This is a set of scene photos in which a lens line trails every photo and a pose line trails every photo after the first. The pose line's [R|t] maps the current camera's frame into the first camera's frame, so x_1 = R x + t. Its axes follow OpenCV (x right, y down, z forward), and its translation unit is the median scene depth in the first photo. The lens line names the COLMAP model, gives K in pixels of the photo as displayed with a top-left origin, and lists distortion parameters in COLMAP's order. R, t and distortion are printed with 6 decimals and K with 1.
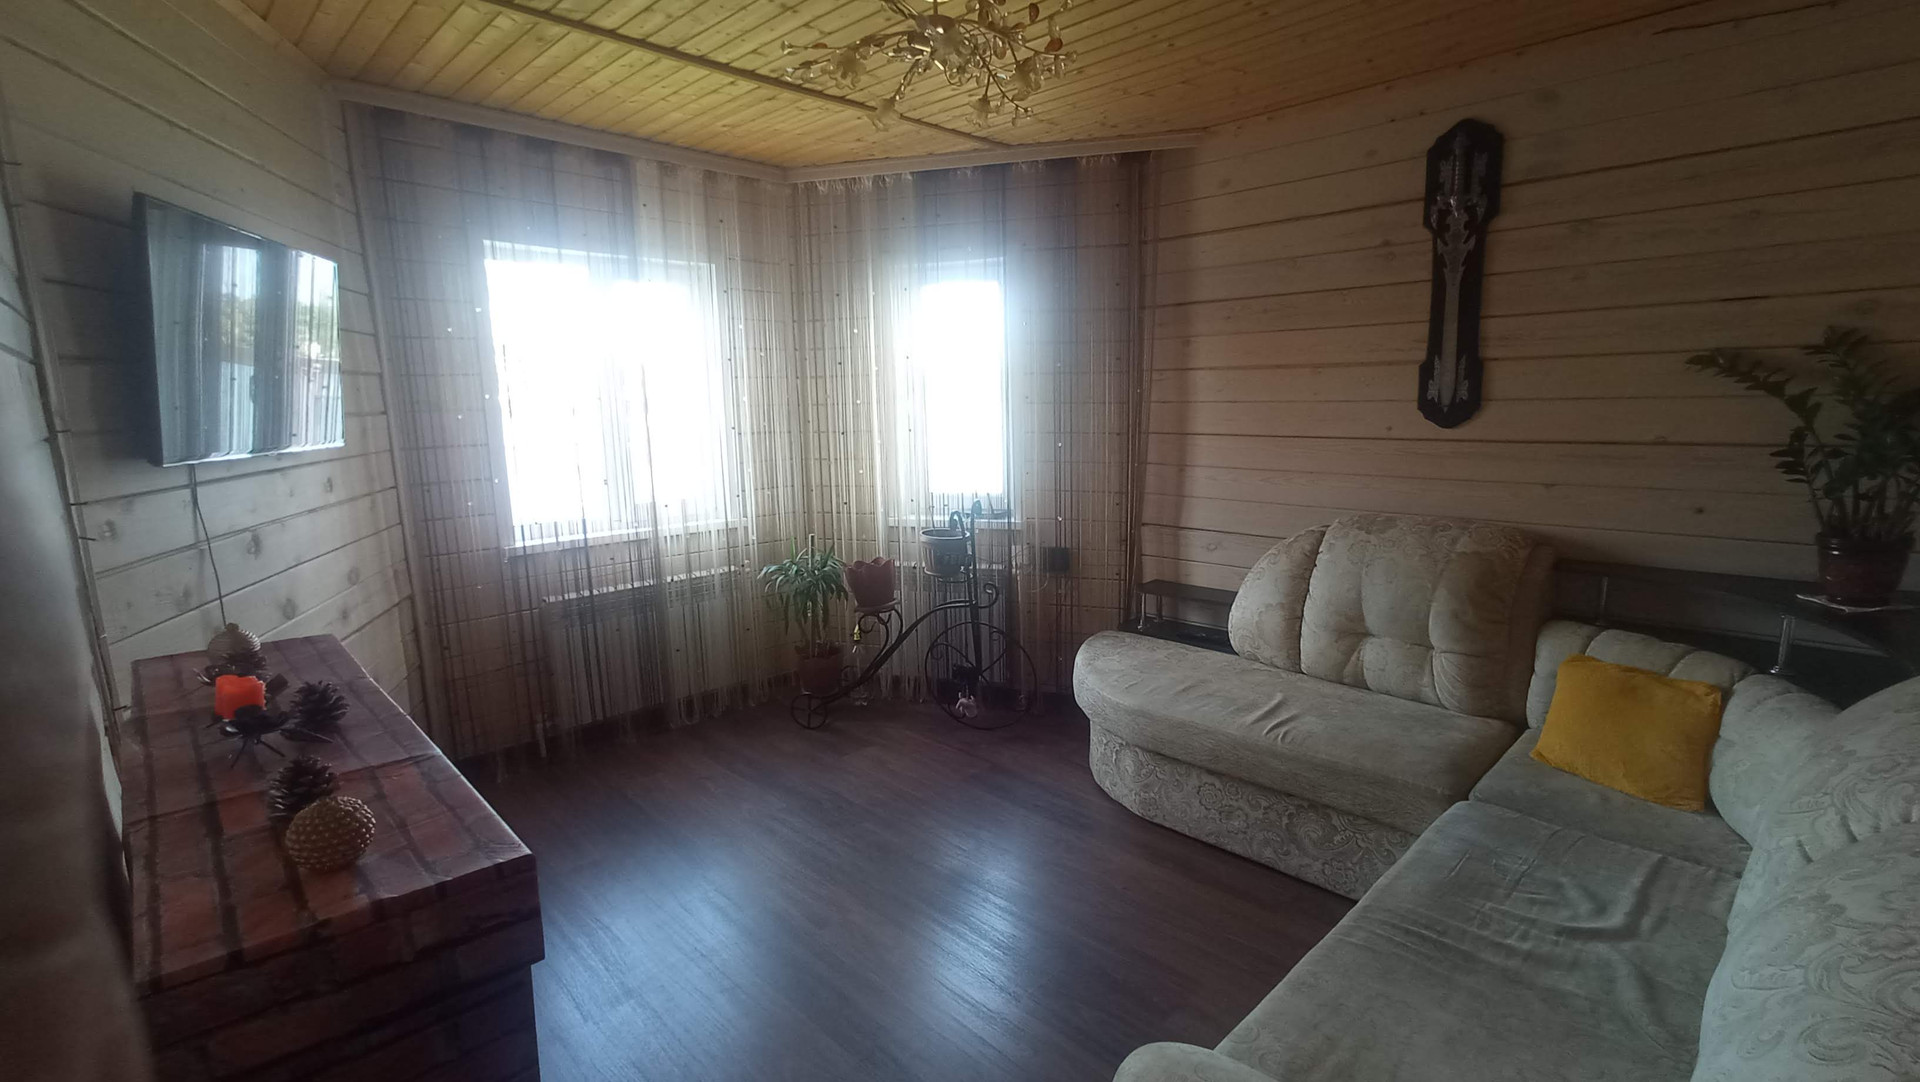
lens RADIAL K [[875.5, 0, 968.6], [0, 875.5, 538.7], [0, 0, 1]] dist [-0.011523, 0.010035]
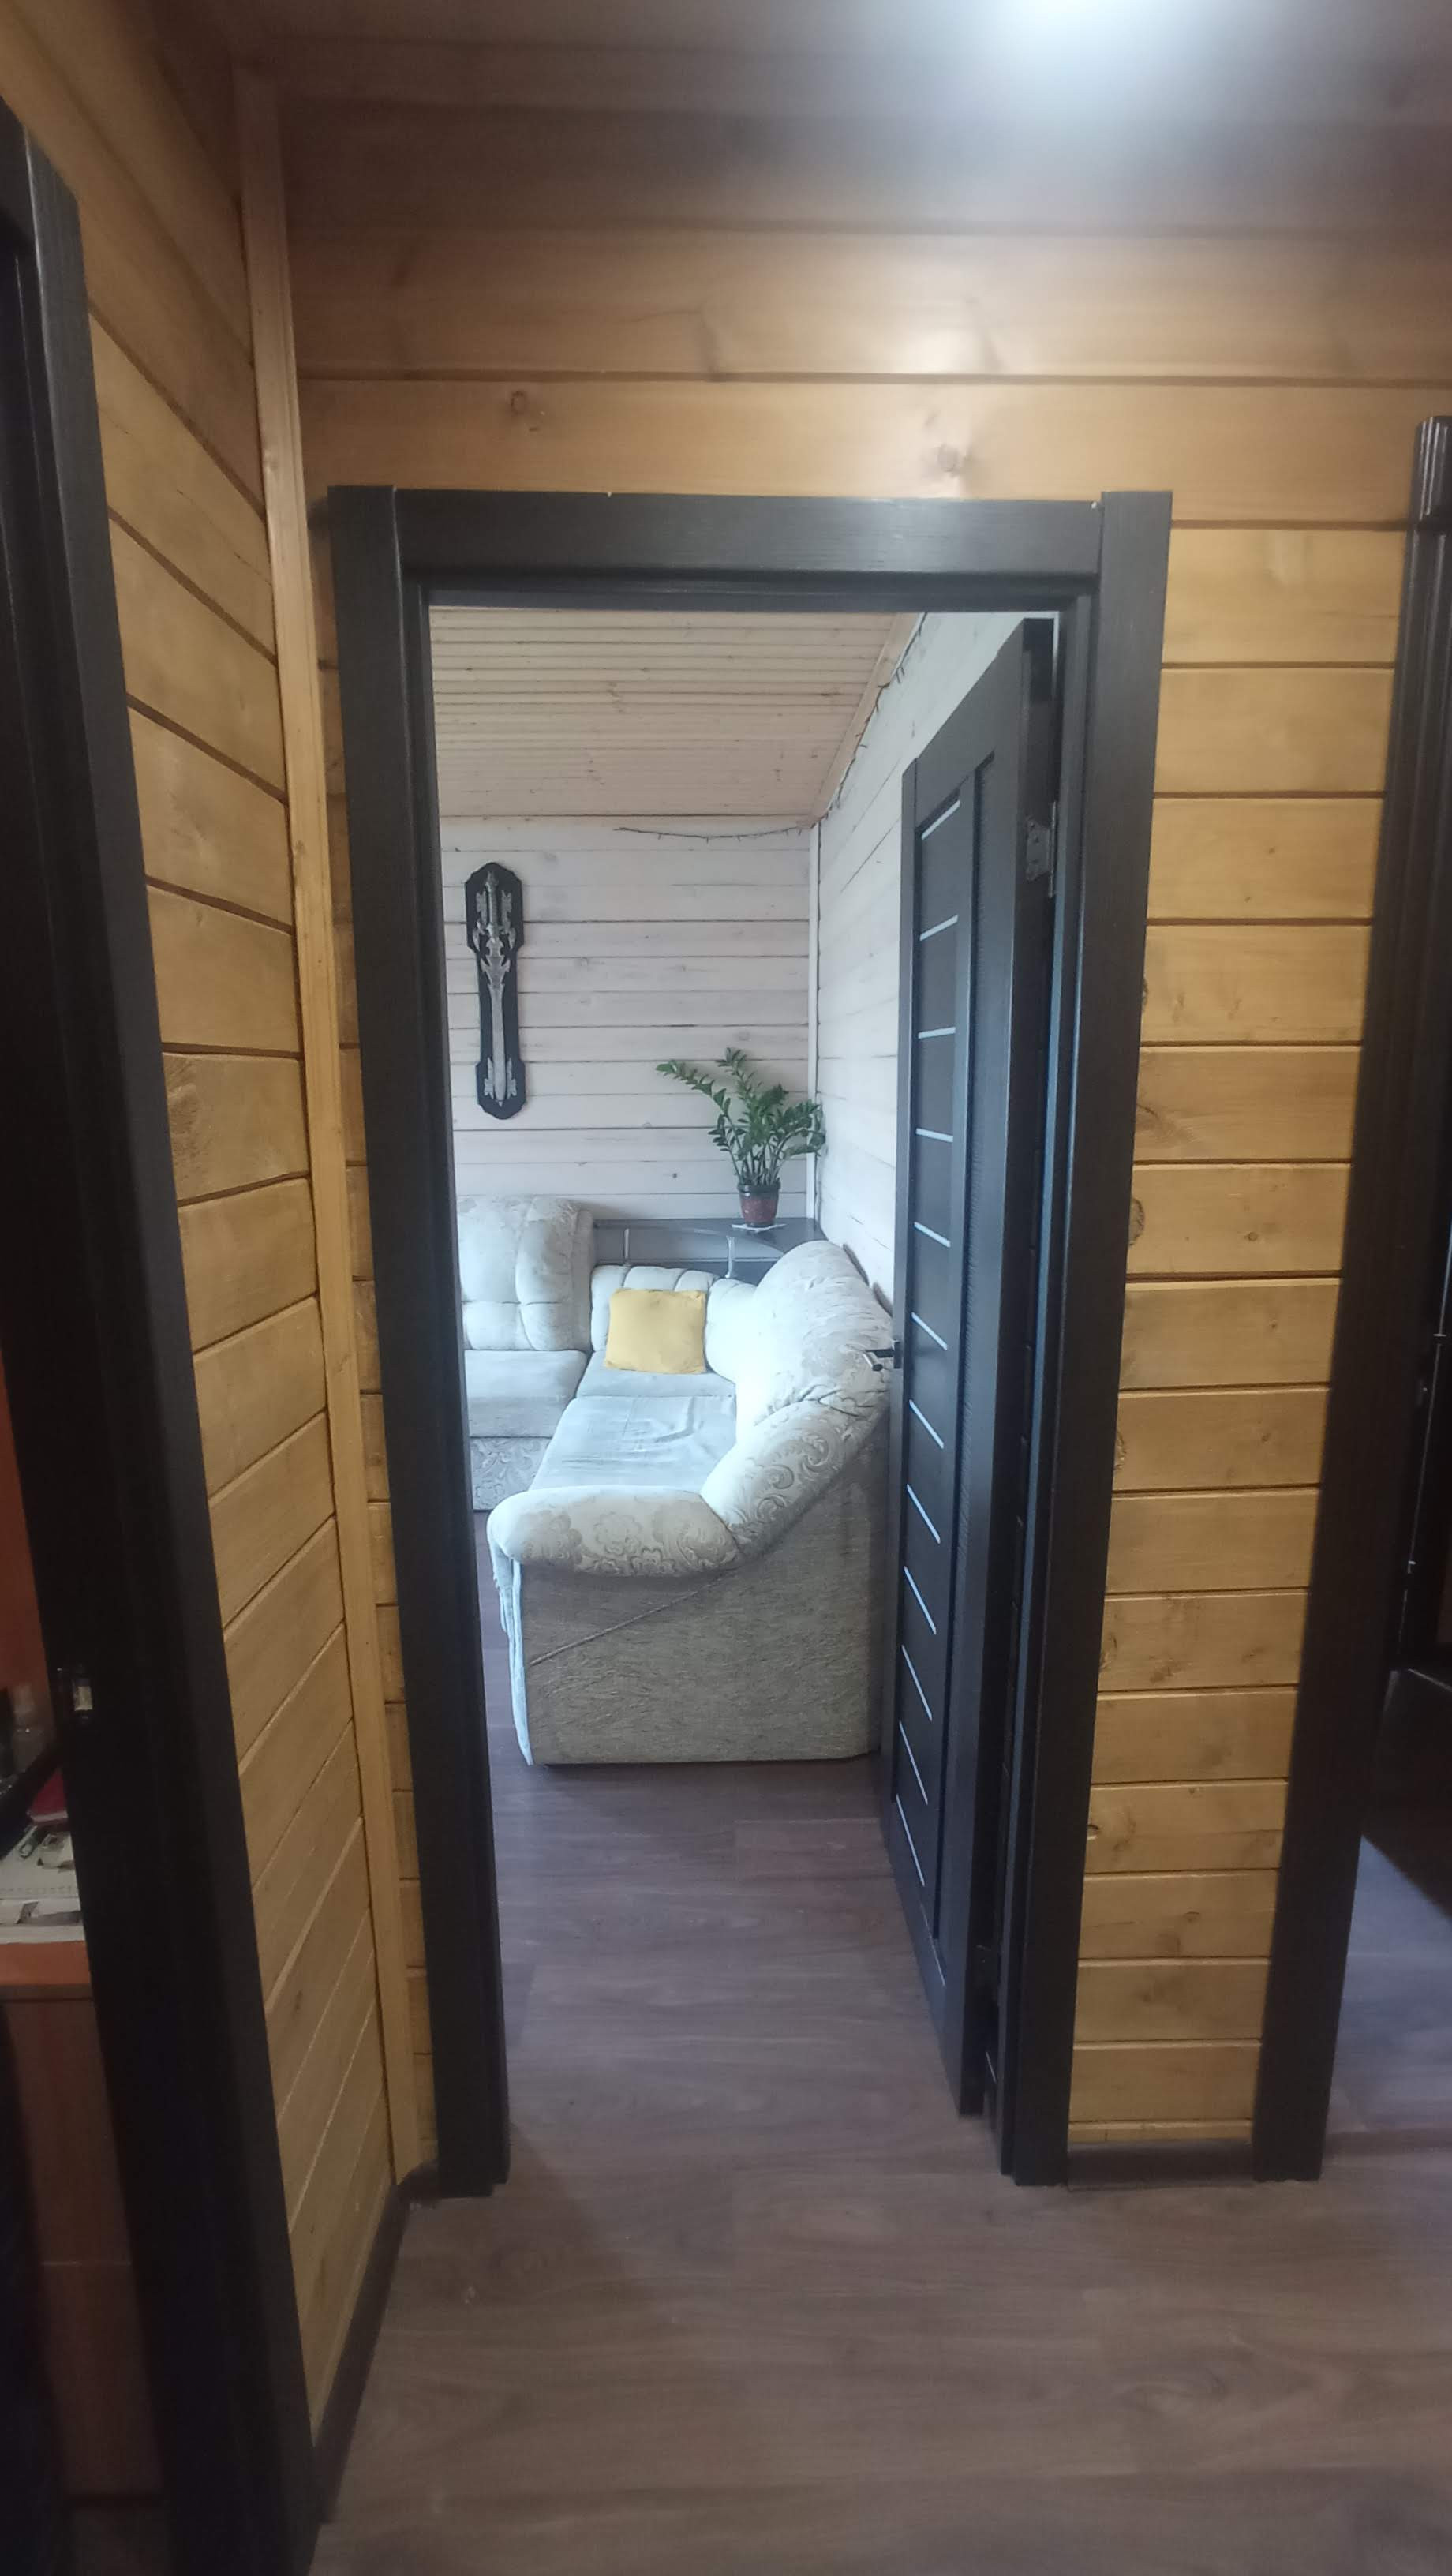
lens RADIAL K [[1174.6, 0, 739.1], [0, 1174.6, 1284.0], [0, 0, 1]] dist [-0.011523, 0.010035]
pose [[0.696291, -0.114941, 0.708496, -0.456196], [0.109857, 0.992530, 0.053055, 0.053520], [-0.709302, 0.040891, 0.703717, -0.399739]]
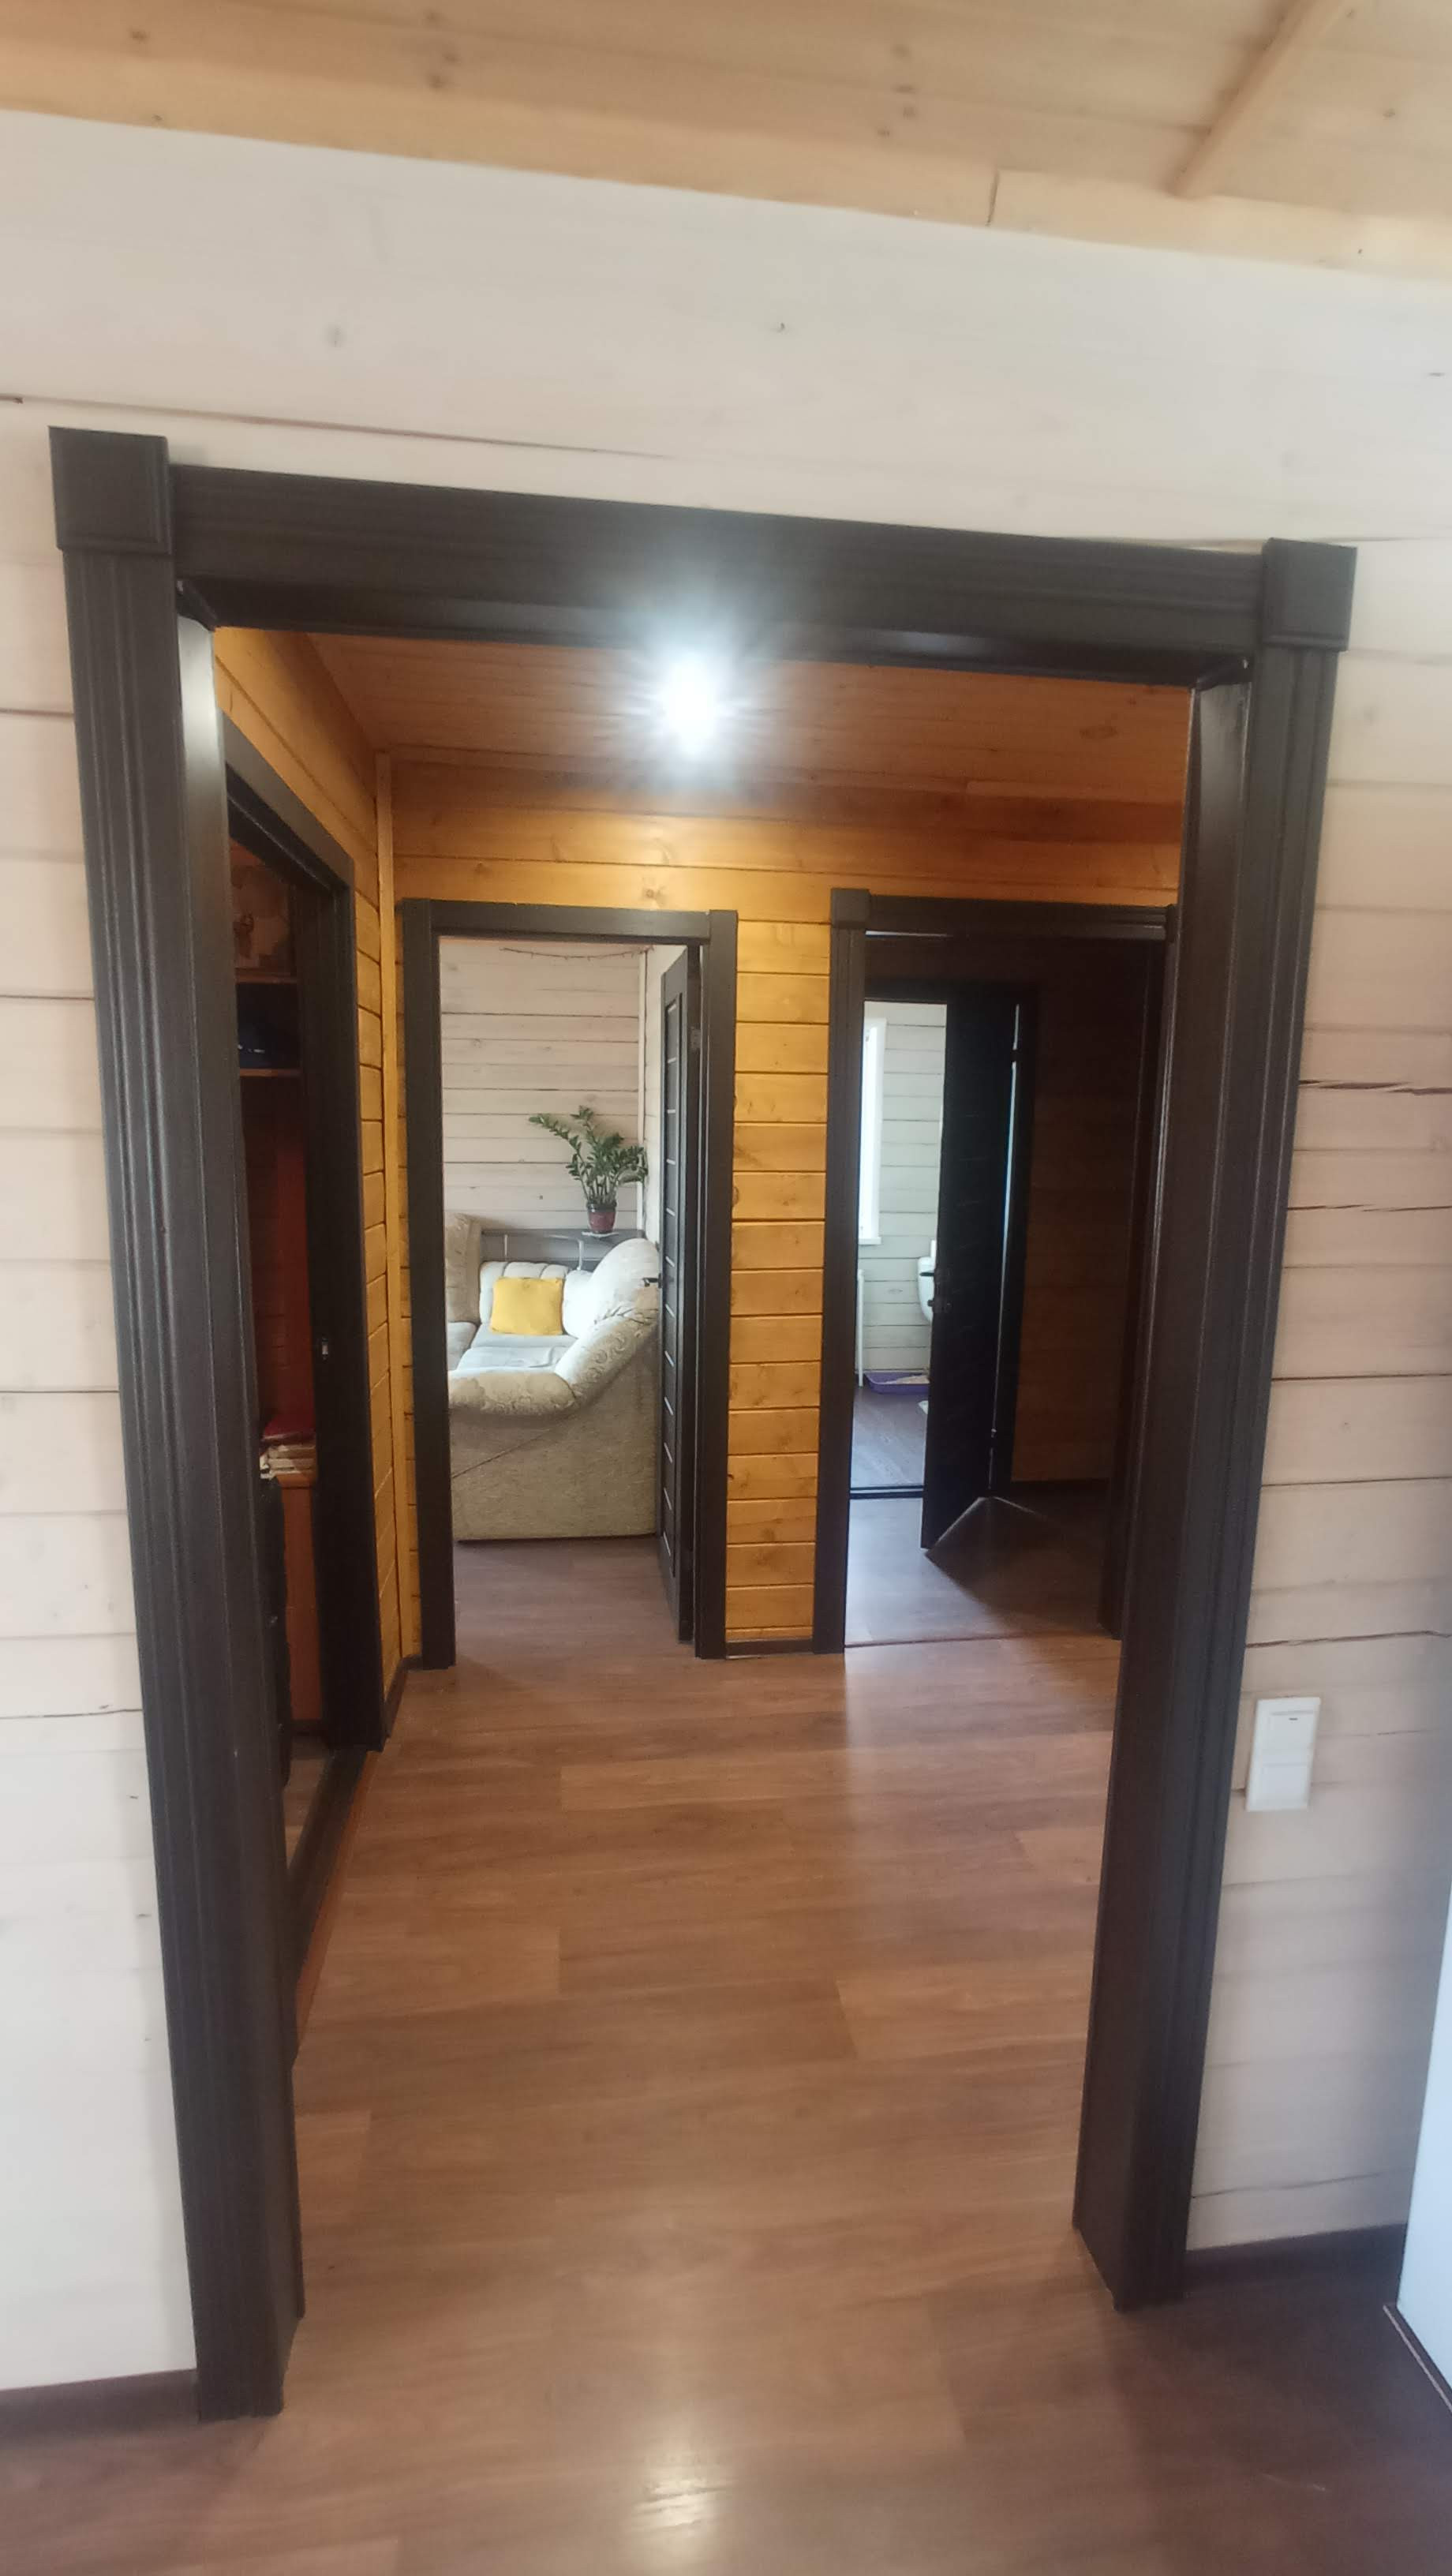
lens RADIAL K [[1174.6, 0, 710.6], [0, 1174.6, 1300.3], [0, 0, 1]] dist [-0.011523, 0.010035]
pose [[0.631596, -0.093809, 0.769602, -0.968514], [0.101460, 0.994117, 0.037909, 0.136884], [-0.768630, 0.054141, 0.637398, -0.951753]]
